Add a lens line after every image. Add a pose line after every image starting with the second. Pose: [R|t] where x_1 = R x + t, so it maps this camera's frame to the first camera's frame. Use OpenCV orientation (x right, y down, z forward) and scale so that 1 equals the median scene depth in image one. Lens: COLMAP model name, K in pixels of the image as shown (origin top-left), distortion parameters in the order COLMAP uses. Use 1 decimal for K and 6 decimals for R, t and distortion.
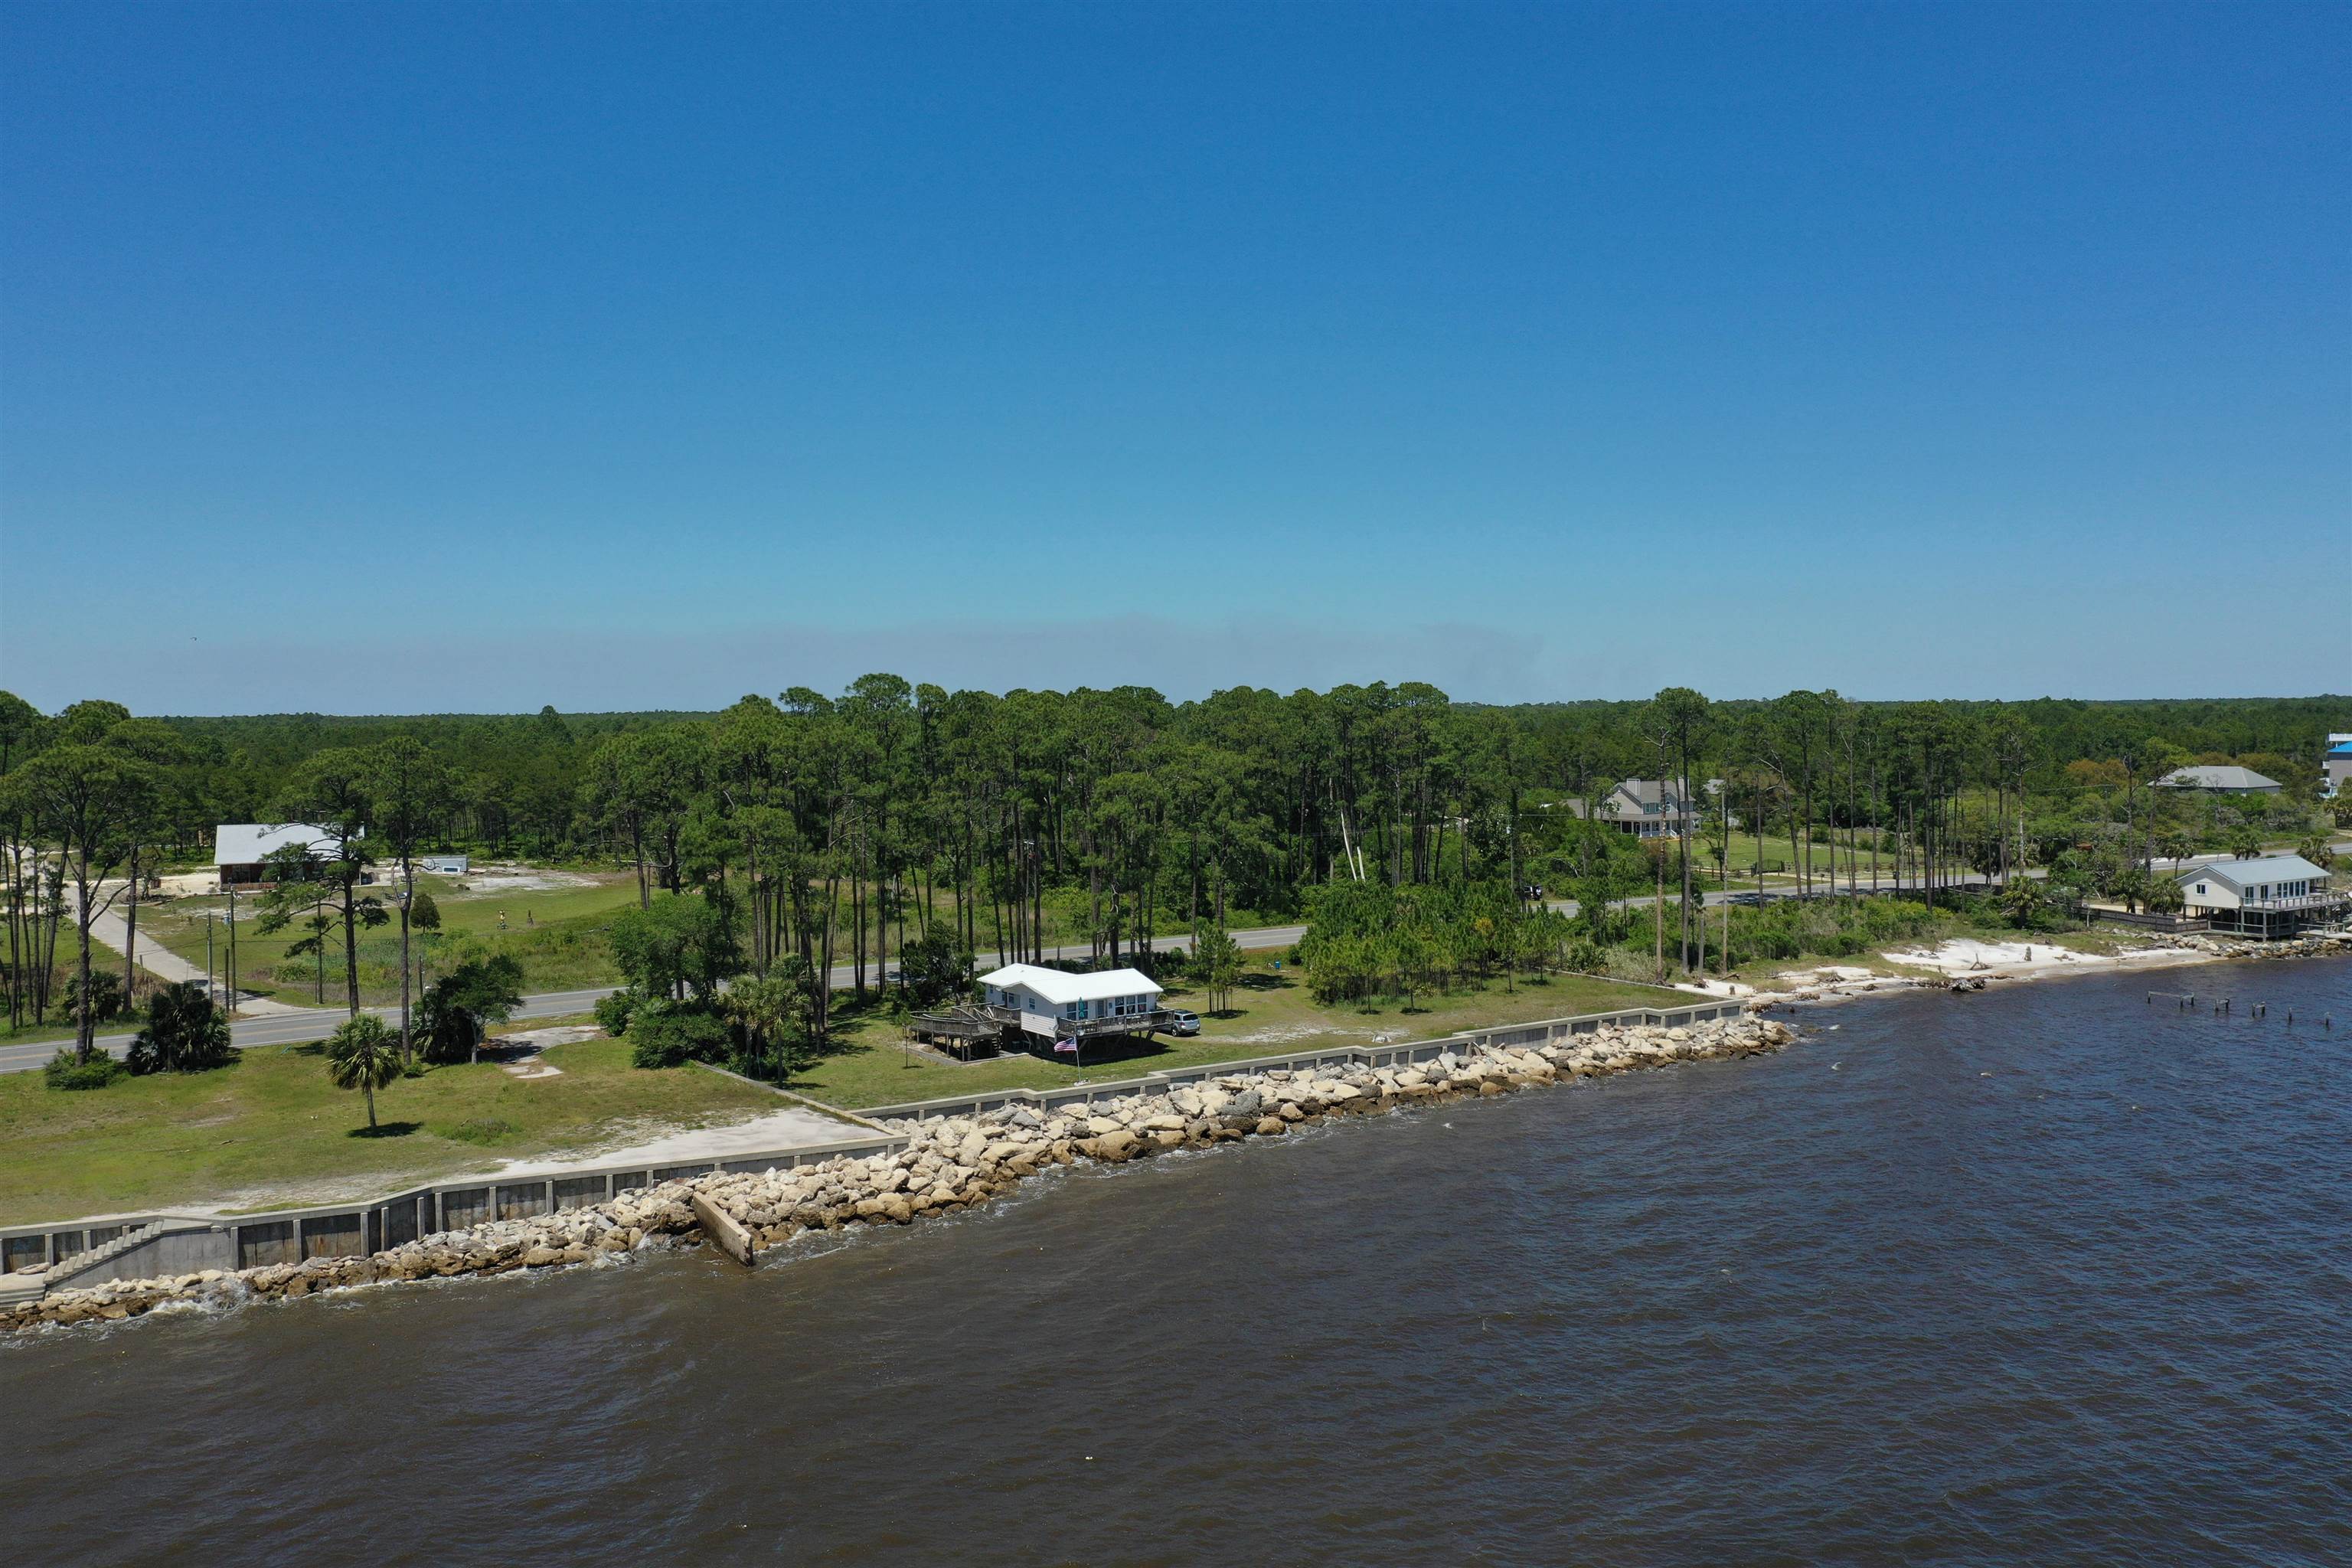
lens RADIAL K [[1869.3, 0, 1178.4], [0, 1869.3, 791.3], [0, 0, 1]] dist [0.009505, 0.002220]
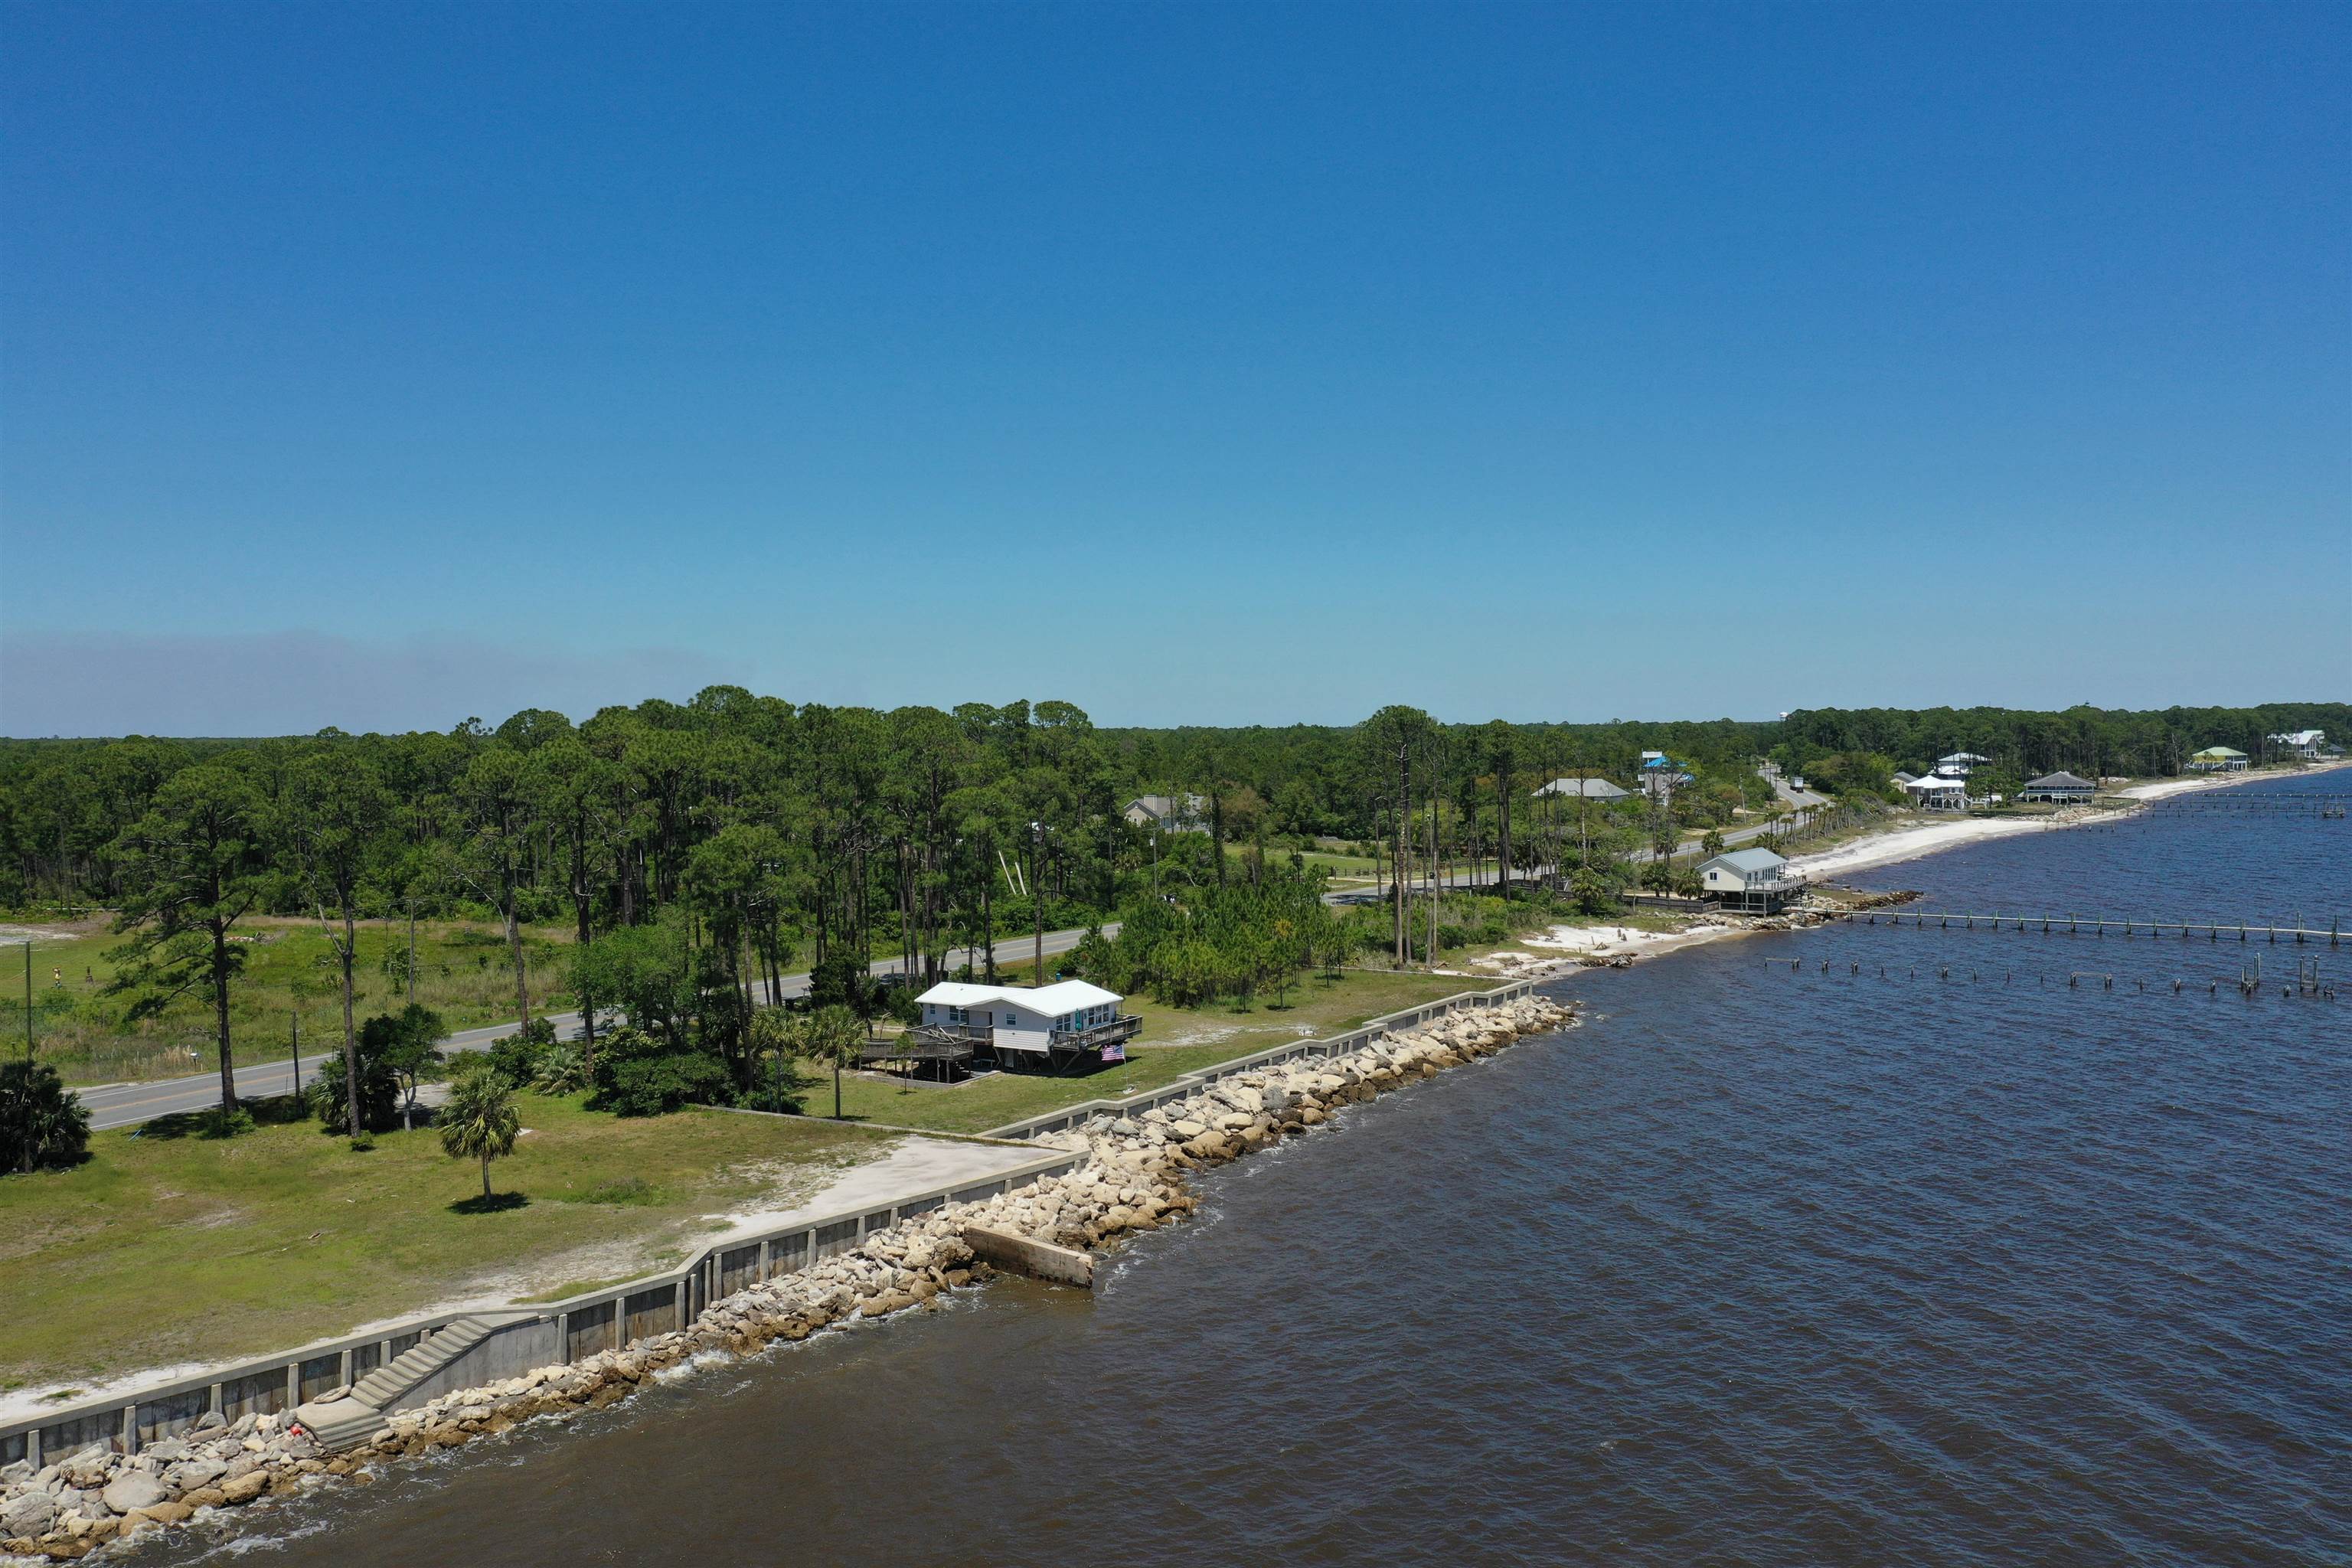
lens RADIAL K [[1882.9, 0, 1179.3], [0, 1882.9, 776.1], [0, 0, 1]] dist [0.015642, -0.002753]
pose [[0.900320, -0.007425, 0.435166, -0.444846], [0.017294, 0.999675, -0.018722, 0.006135], [-0.434886, 0.024382, 0.900156, 0.070079]]
